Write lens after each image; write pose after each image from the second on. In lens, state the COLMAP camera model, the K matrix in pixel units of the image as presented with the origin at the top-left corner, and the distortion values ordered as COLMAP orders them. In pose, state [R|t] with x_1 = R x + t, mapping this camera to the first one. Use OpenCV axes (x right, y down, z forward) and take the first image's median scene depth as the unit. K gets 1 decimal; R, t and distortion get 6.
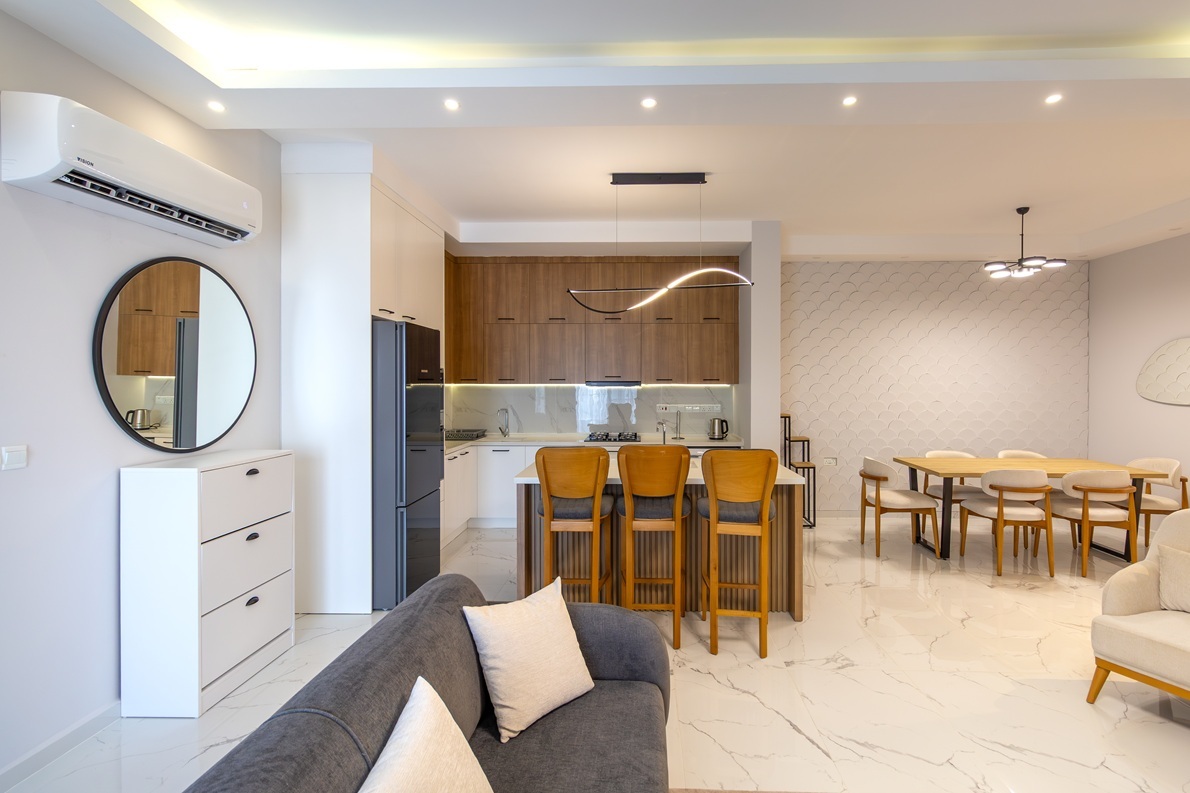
lens RADIAL K [[559.3, 0, 614.1], [0, 559.3, 382.1], [0, 0, 1]] dist [-0.002408, -0.000196]
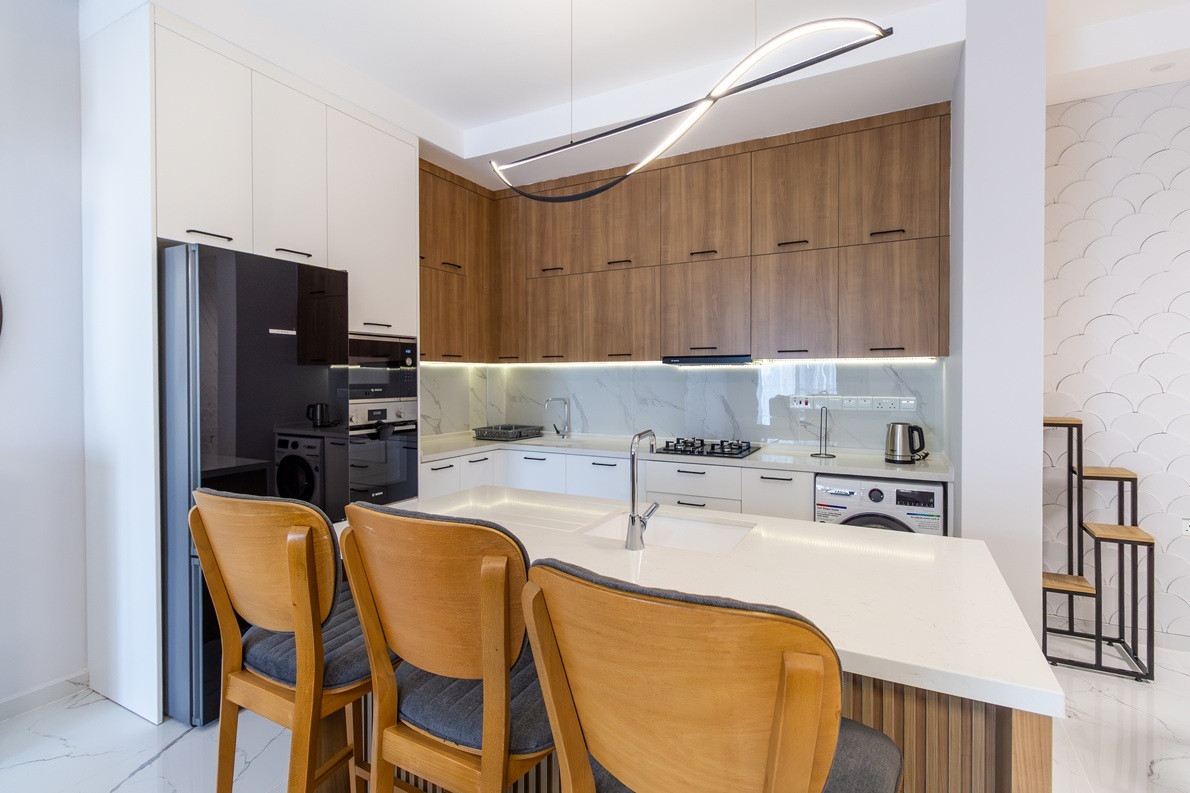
lens RADIAL K [[539.5, 0, 598.2], [0, 539.5, 377.9], [0, 0, 1]] dist [-0.001889, 0.000401]
pose [[0.903853, -0.002129, -0.427837, 0.174239], [0.003170, 0.999993, 0.001720, 0.025175], [0.427830, -0.002911, 0.903854, 0.513187]]
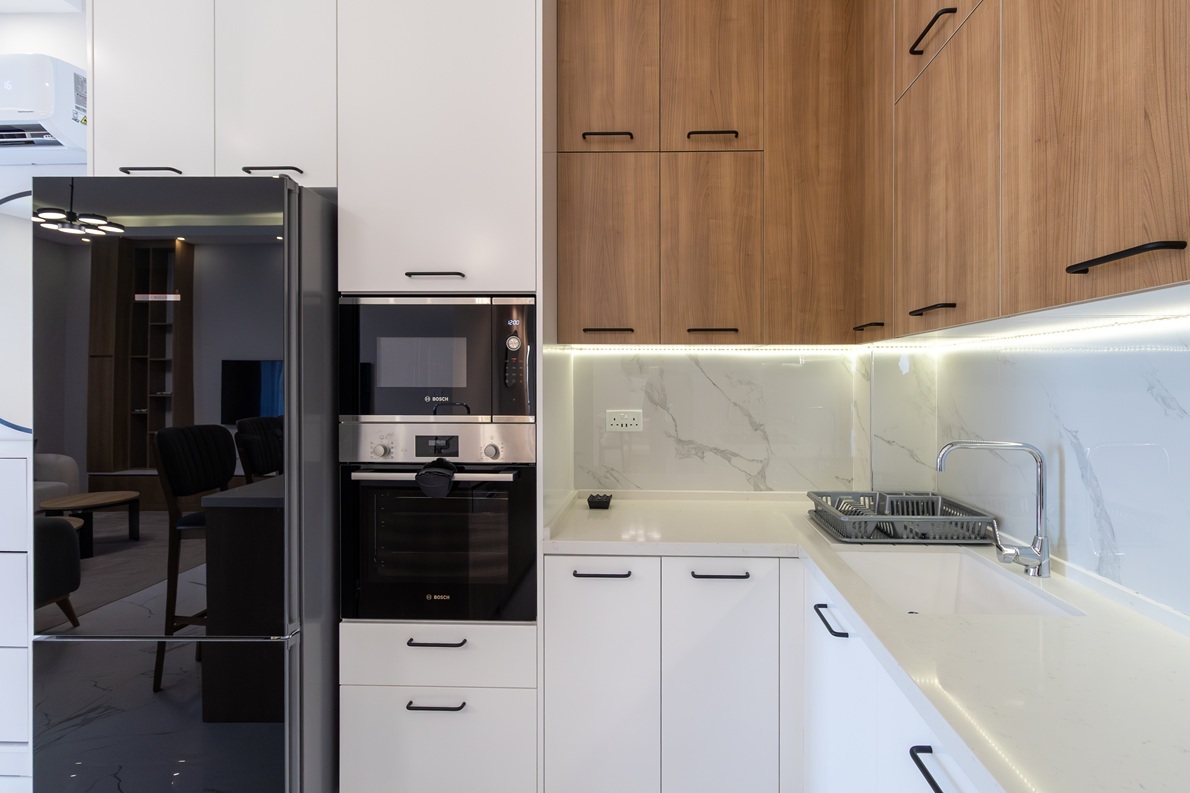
lens RADIAL K [[567.7, 0, 643.9], [0, 567.7, 381.9], [0, 0, 1]] dist [-0.001230, -0.000236]
pose [[0.021217, 0.002878, -0.999771, 0.028552], [-0.002797, 0.999992, 0.002819, 0.027546], [0.999771, 0.002737, 0.021225, 1.078611]]
